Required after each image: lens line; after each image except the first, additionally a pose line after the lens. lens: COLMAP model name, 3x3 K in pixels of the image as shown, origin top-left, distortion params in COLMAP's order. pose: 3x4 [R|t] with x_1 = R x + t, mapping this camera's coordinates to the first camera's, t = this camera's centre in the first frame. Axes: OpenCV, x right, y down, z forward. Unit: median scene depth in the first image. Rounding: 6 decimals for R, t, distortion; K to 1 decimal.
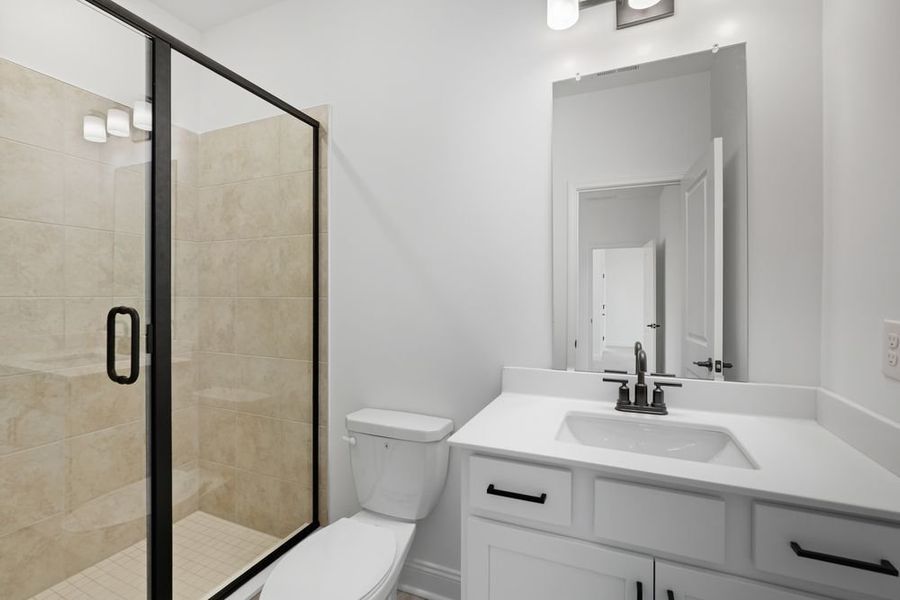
lens RADIAL K [[401.9, 0, 433.2], [0, 401.9, 296.0], [0, 0, 1]] dist [-0.002628, -0.000402]
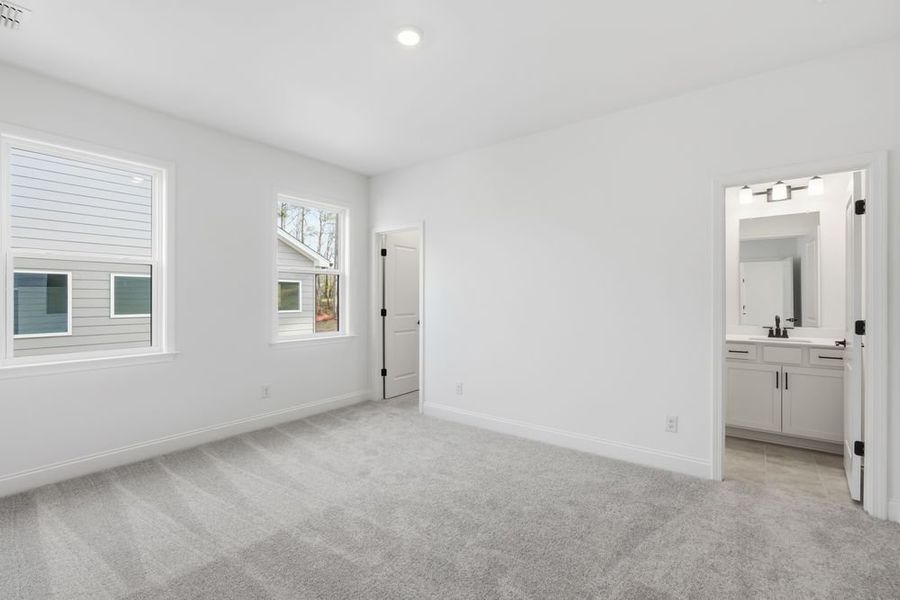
lens RADIAL K [[401.9, 0, 433.2], [0, 401.9, 296.0], [0, 0, 1]] dist [-0.002628, -0.000402]
pose [[0.971025, -0.001979, -0.238970, -1.239605], [0.000709, 0.999985, -0.005399, -0.001641], [0.238977, 0.005073, 0.971012, -2.470469]]
